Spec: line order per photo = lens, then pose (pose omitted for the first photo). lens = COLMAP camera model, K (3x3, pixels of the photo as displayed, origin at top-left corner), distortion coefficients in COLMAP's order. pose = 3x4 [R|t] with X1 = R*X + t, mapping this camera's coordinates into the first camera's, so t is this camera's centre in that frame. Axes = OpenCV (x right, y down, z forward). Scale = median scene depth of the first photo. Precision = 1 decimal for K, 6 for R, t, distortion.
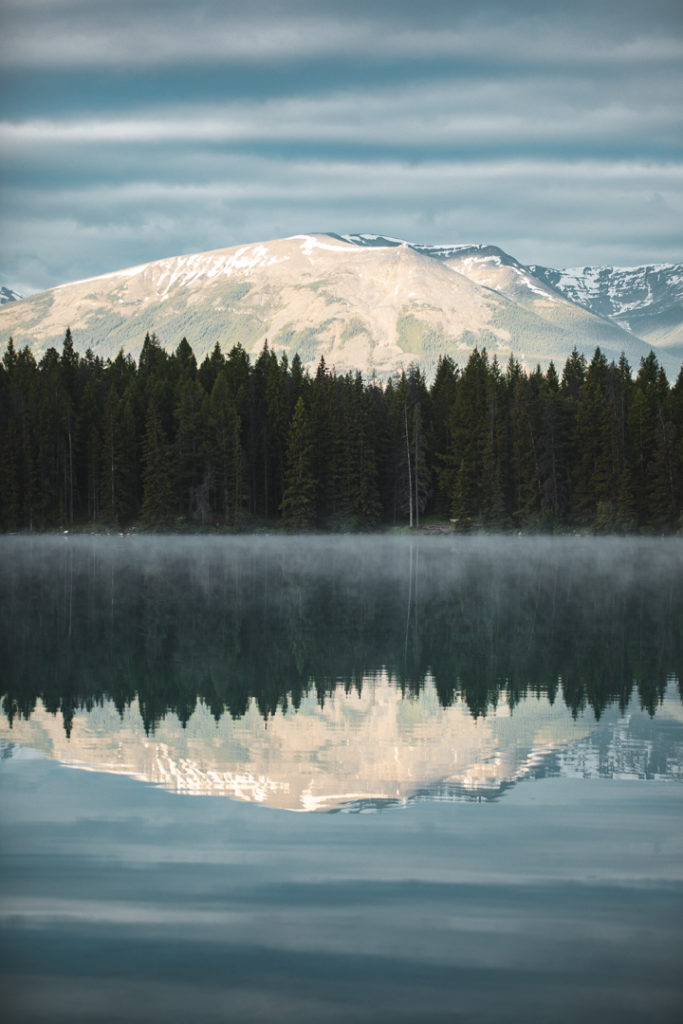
lens RADIAL K [[2045.0, 0, 341.5], [0, 2045.0, 510.1], [0, 0, 1]] dist [-0.181380, 0.000000]
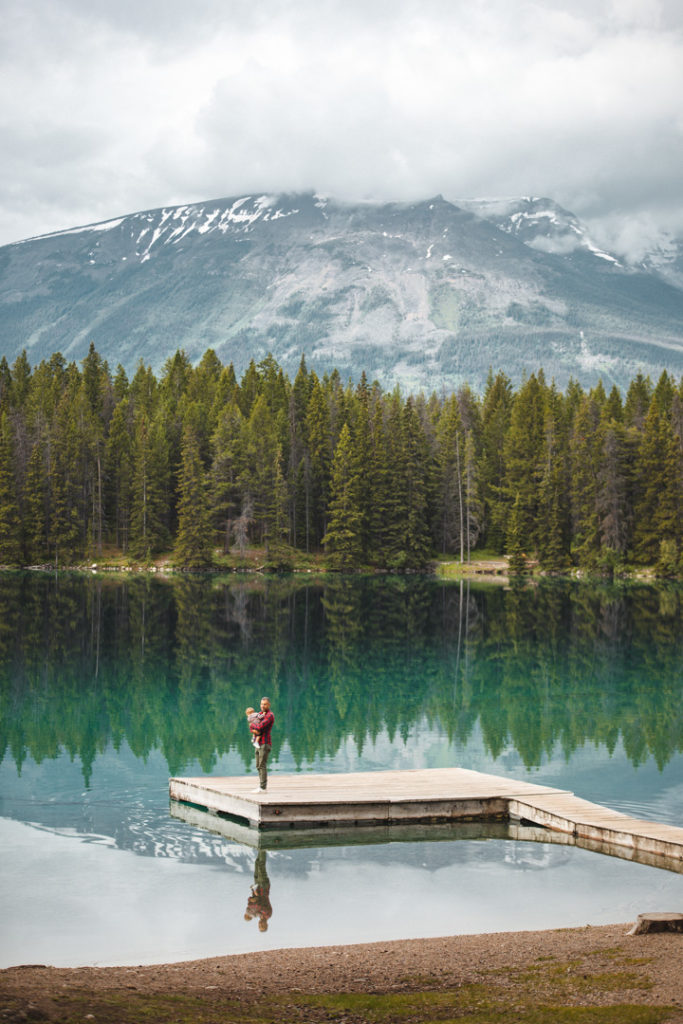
lens RADIAL K [[2528.1, 0, 340.4], [0, 2528.1, 515.9], [0, 0, 1]] dist [-0.026236, 0.000000]
pose [[0.999939, 0.009383, -0.005806, -0.015112], [-0.009383, 0.999956, 0.000093, -0.012962], [0.005807, -0.000039, 0.999983, -0.158969]]
